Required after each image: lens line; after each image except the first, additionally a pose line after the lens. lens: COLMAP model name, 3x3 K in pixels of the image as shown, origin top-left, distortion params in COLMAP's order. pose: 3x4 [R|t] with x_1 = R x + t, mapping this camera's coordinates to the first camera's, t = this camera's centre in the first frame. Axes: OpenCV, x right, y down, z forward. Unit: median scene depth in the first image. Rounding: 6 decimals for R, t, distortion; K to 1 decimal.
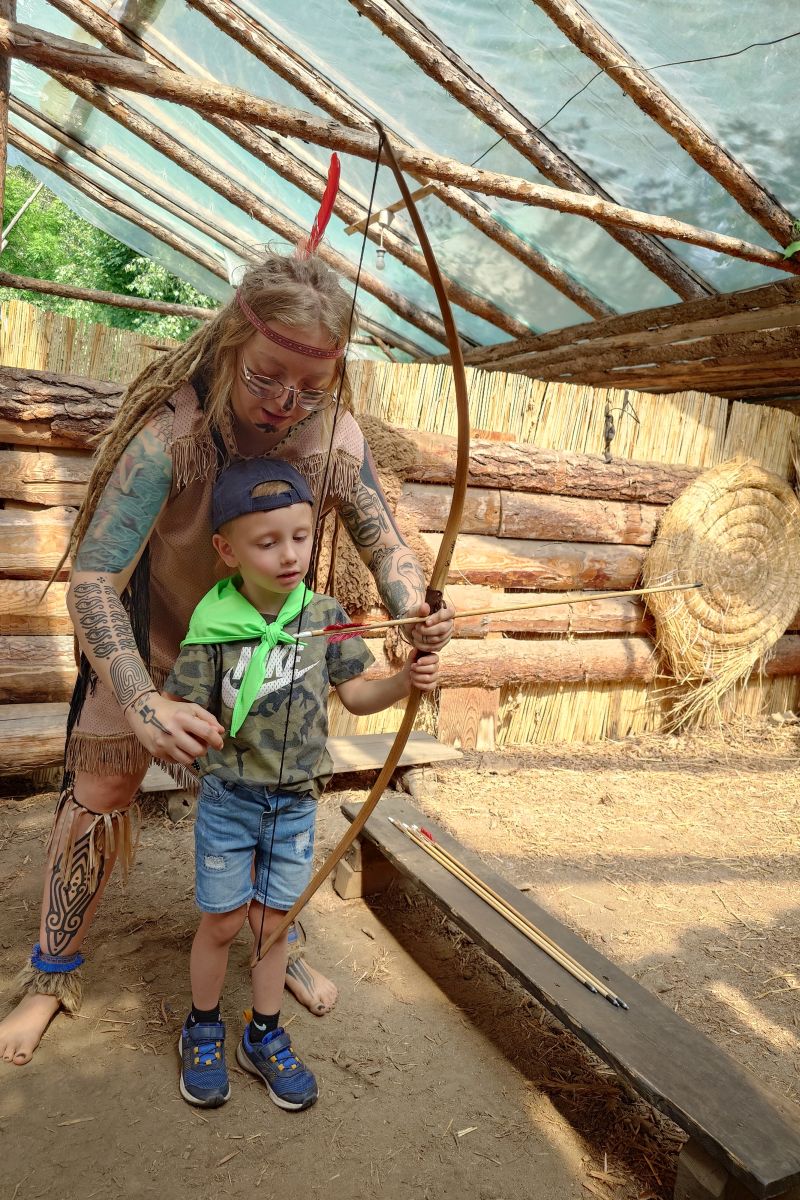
lens RADIAL K [[834.6, 0, 400.3], [0, 834.6, 603.8], [0, 0, 1]] dist [-0.002908, 0.000361]
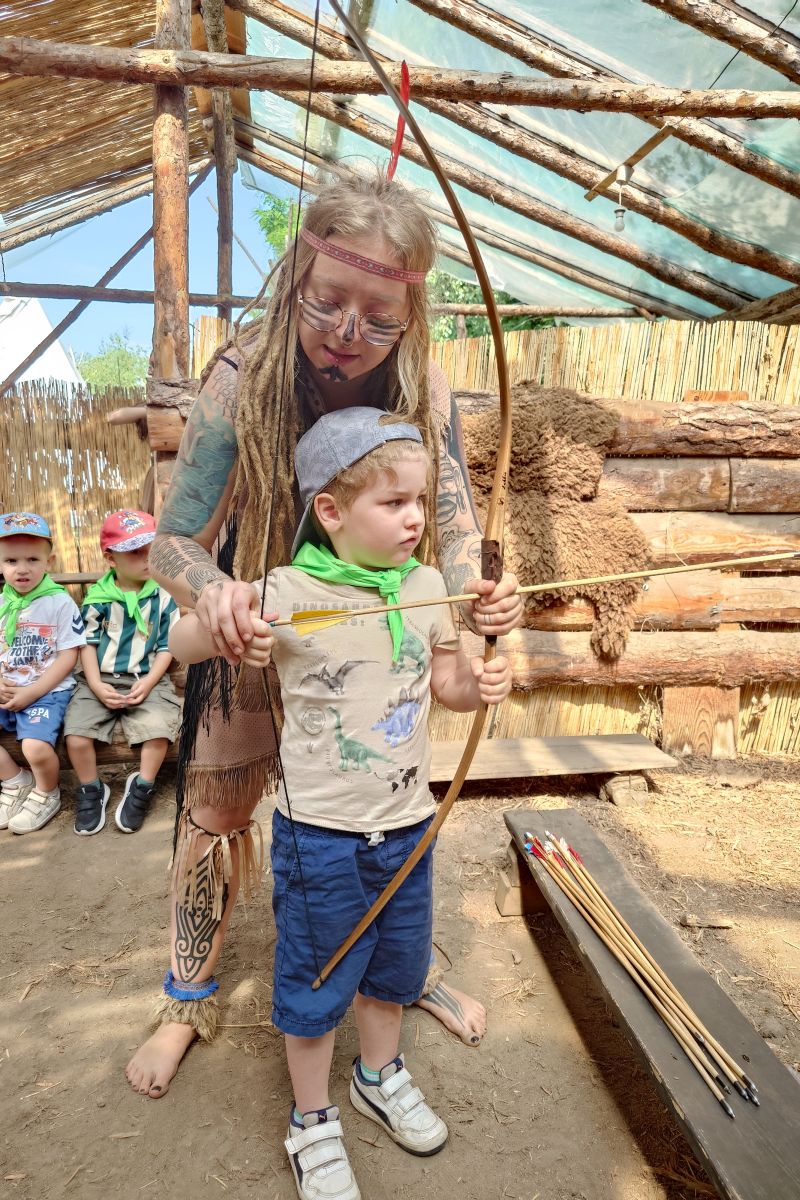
lens RADIAL K [[834.6, 0, 403.6], [0, 834.6, 607.5], [0, 0, 1]] dist [-0.002908, 0.000361]
pose [[0.933802, -0.020249, -0.357218, 0.104373], [0.024349, 0.999679, 0.006984, 0.003598], [0.356962, -0.015219, 0.933995, 0.067670]]
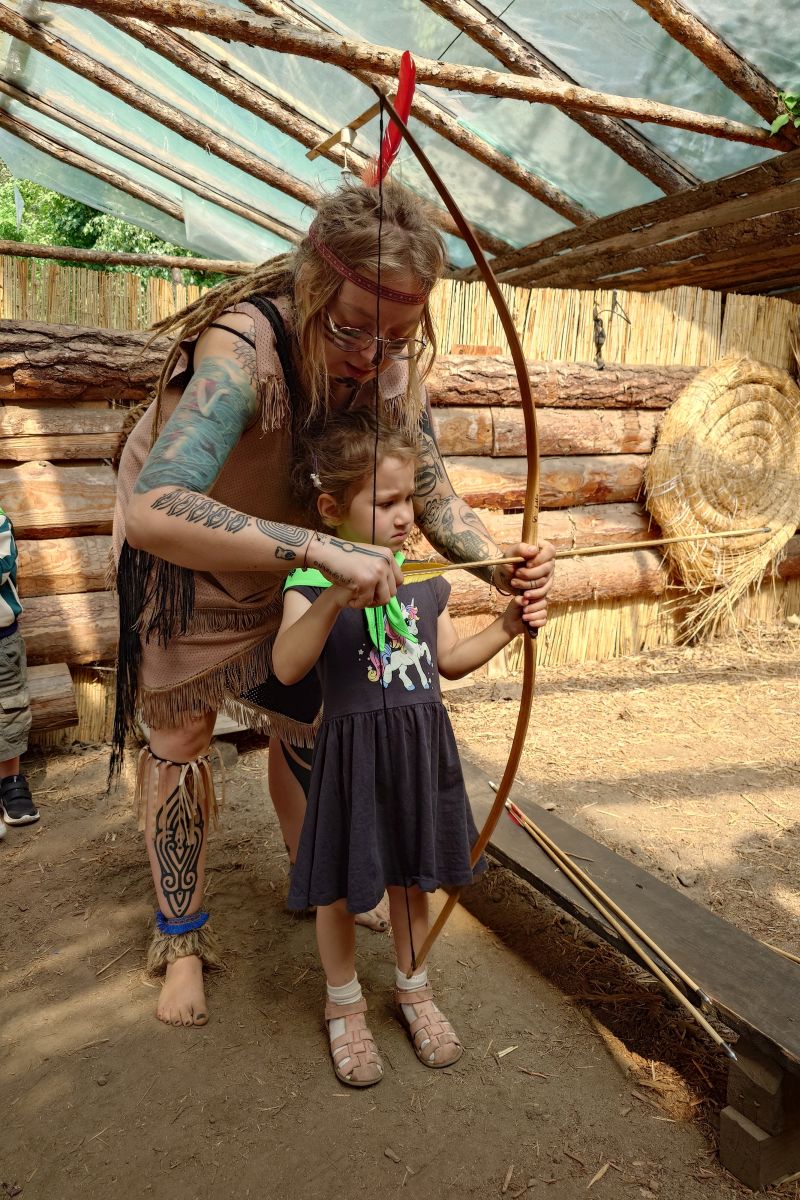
lens RADIAL K [[834.6, 0, 397.8], [0, 834.6, 603.0], [0, 0, 1]] dist [-0.002908, 0.000361]
pose [[0.995876, -0.089927, -0.011984, 0.004615], [0.090494, 0.994030, 0.060948, 0.018307], [0.006432, -0.061781, 0.998069, 0.026355]]
